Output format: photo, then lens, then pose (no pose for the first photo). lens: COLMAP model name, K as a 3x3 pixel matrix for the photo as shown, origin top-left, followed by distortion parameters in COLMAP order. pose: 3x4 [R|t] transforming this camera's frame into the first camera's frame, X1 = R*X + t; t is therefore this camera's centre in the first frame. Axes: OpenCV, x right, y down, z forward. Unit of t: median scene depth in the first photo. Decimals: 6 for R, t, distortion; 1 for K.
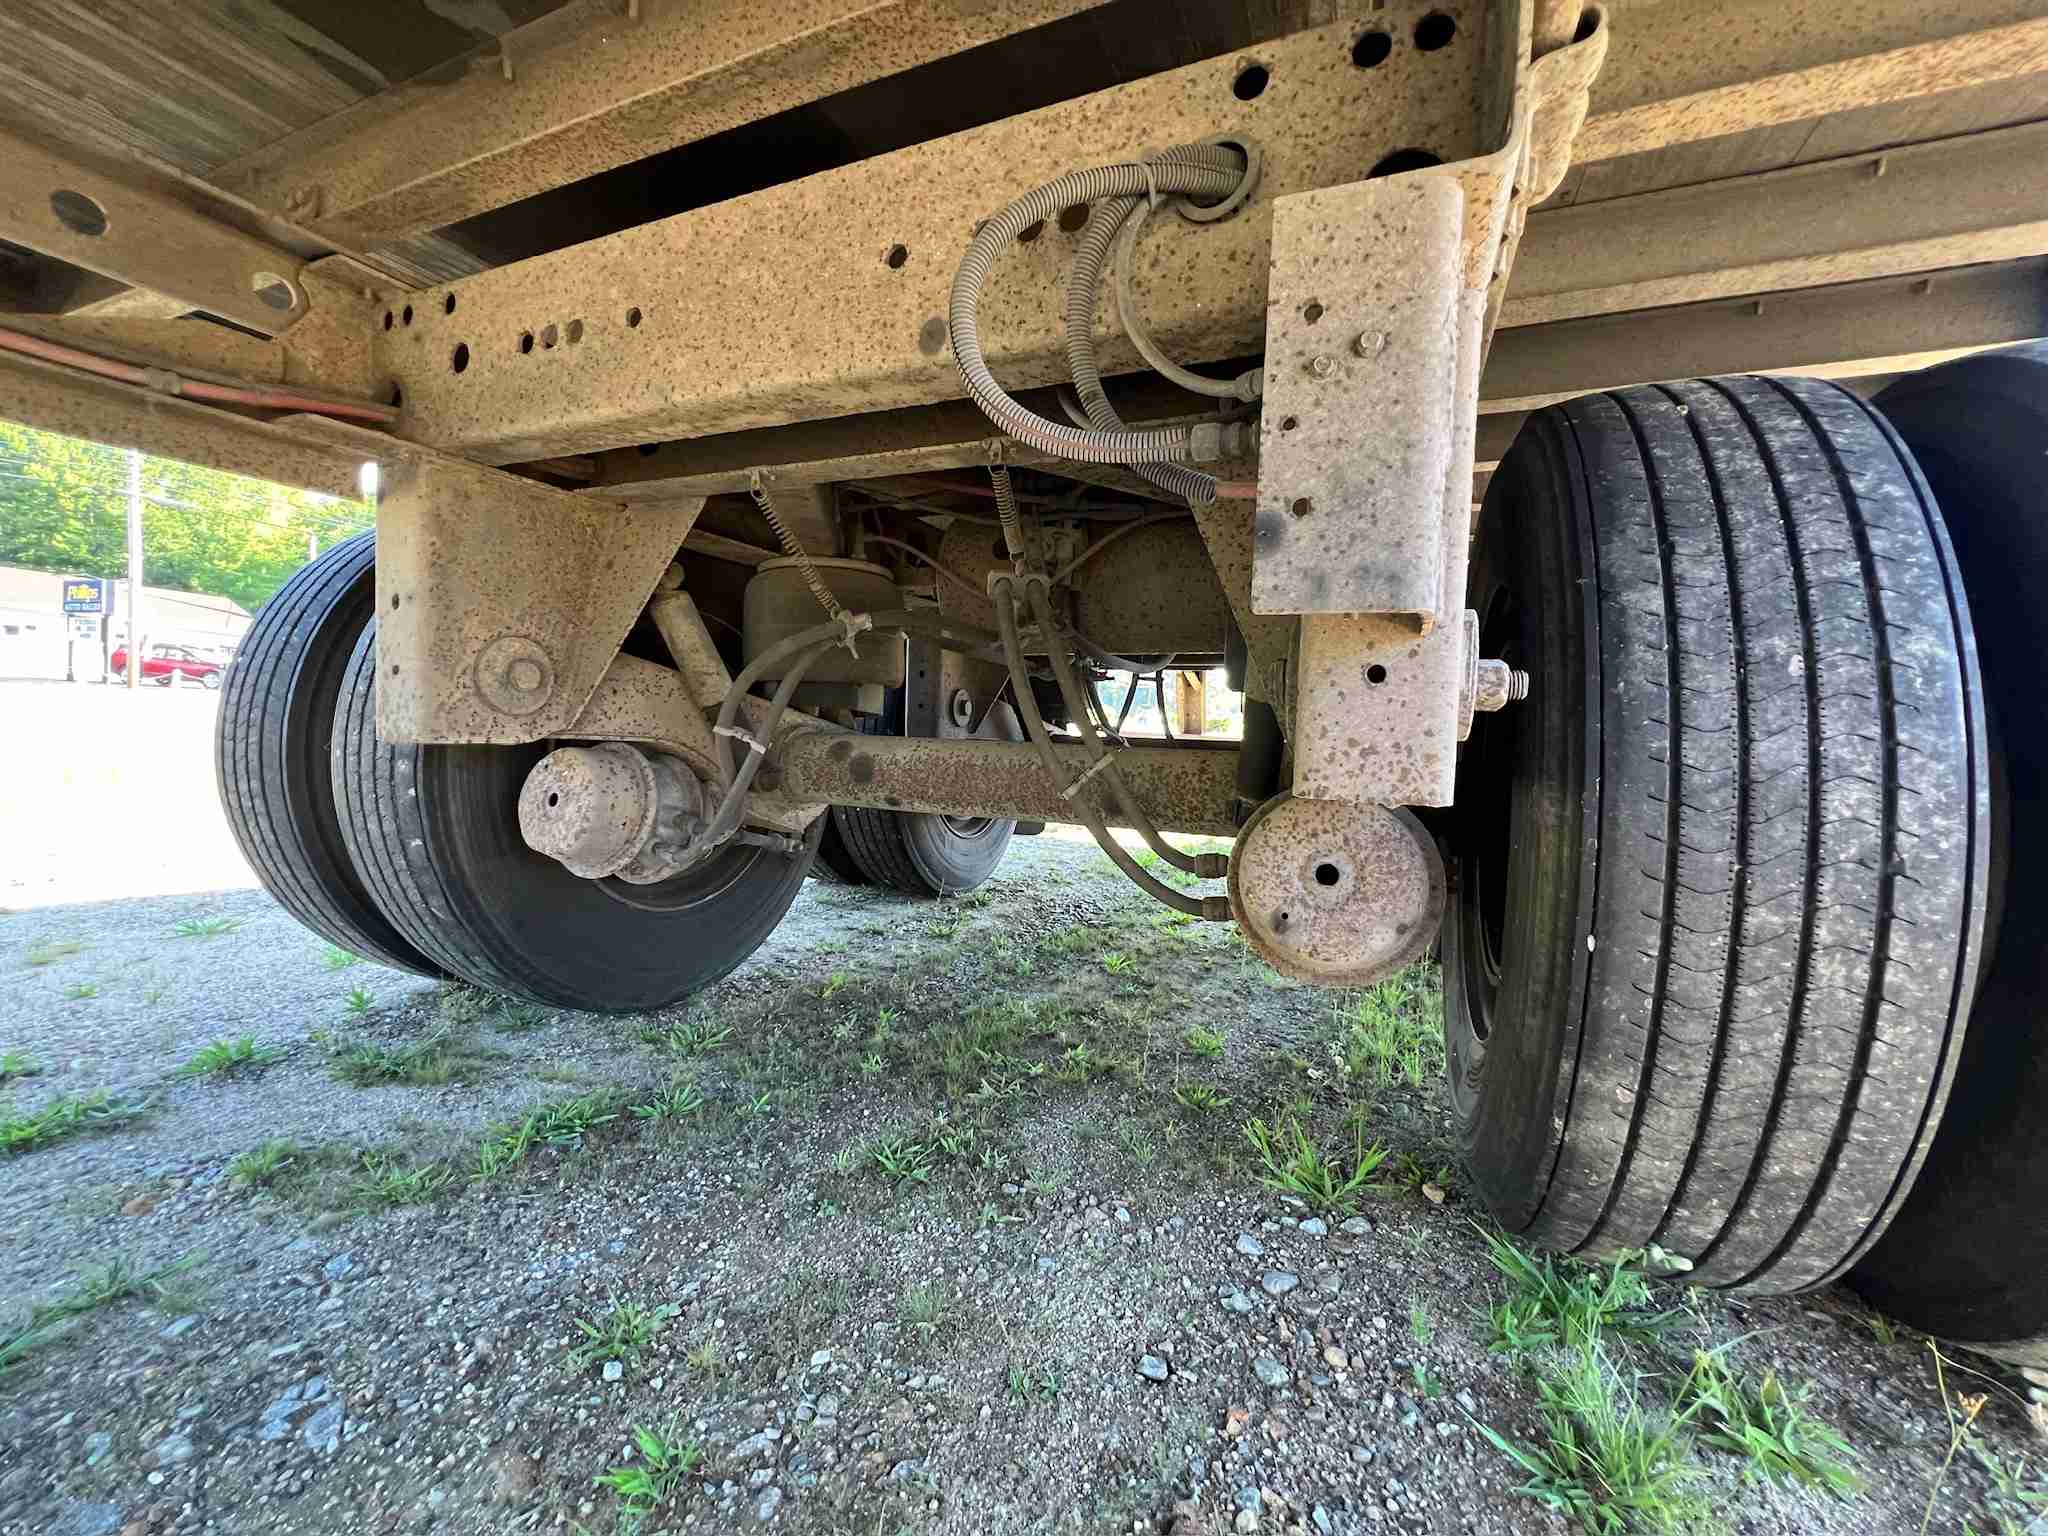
lens RADIAL K [[825.0, 0, 1026.1], [0, 825.0, 758.9], [0, 0, 1]] dist [-0.004015, 0.001175]
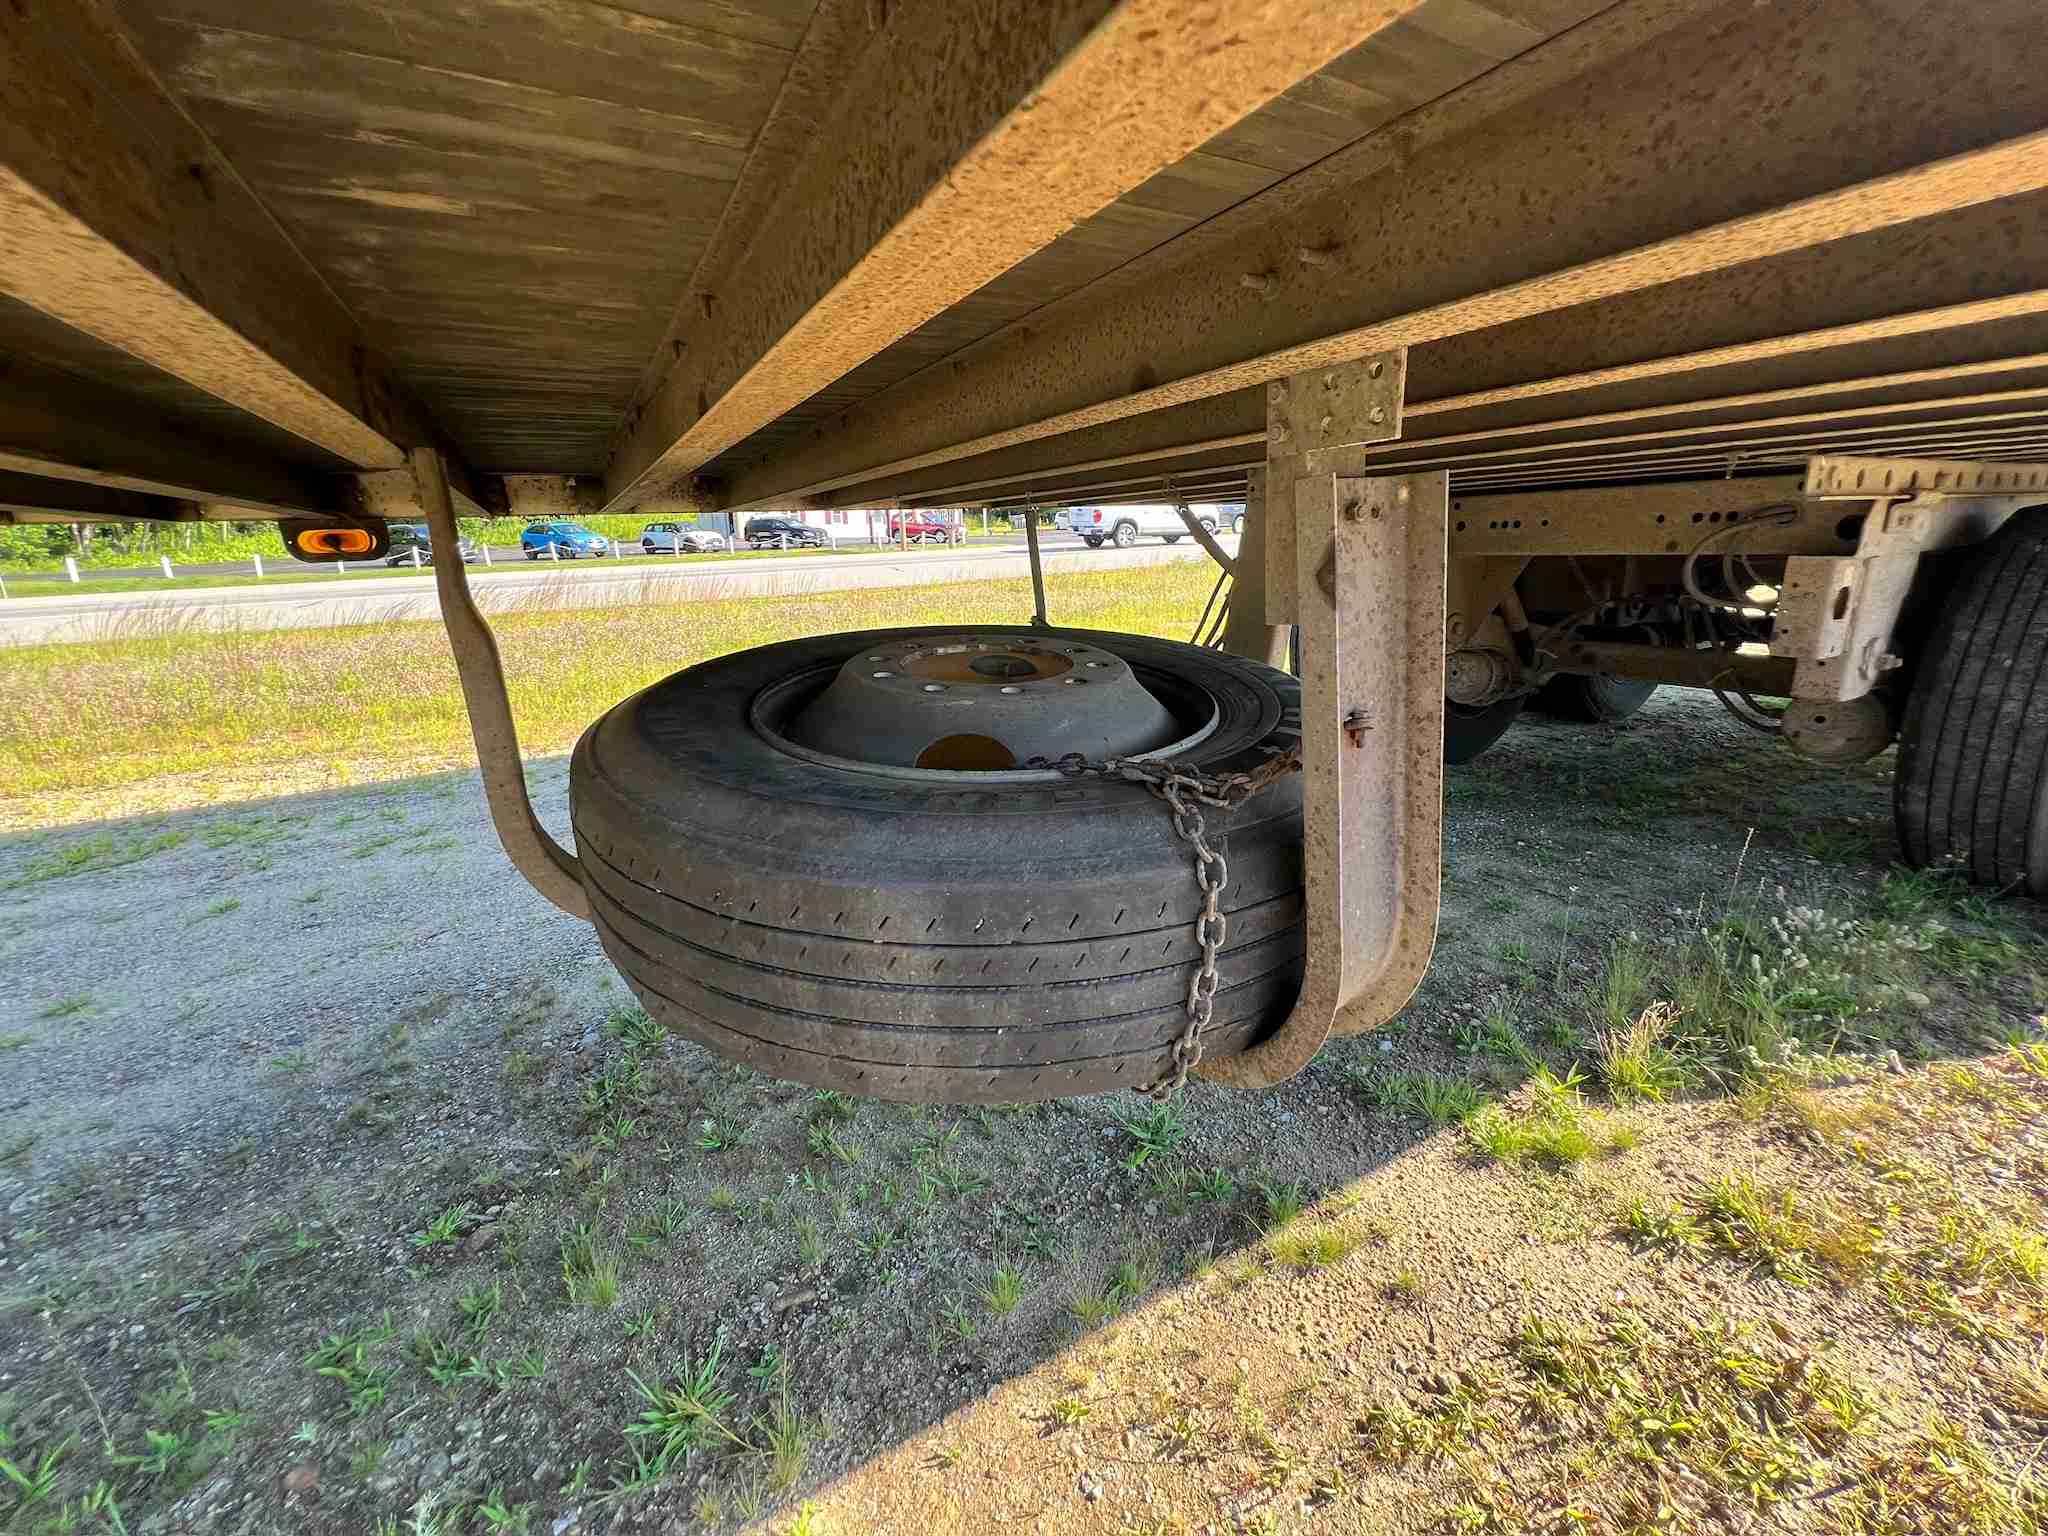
lens RADIAL K [[825.0, 0, 1022.7], [0, 825.0, 763.0], [0, 0, 1]] dist [-0.004015, 0.001175]
pose [[0.796013, 0.097151, -0.597432, -0.099074], [0.038811, 0.976811, 0.210555, -0.354808], [0.604034, -0.190792, 0.773784, -2.460183]]
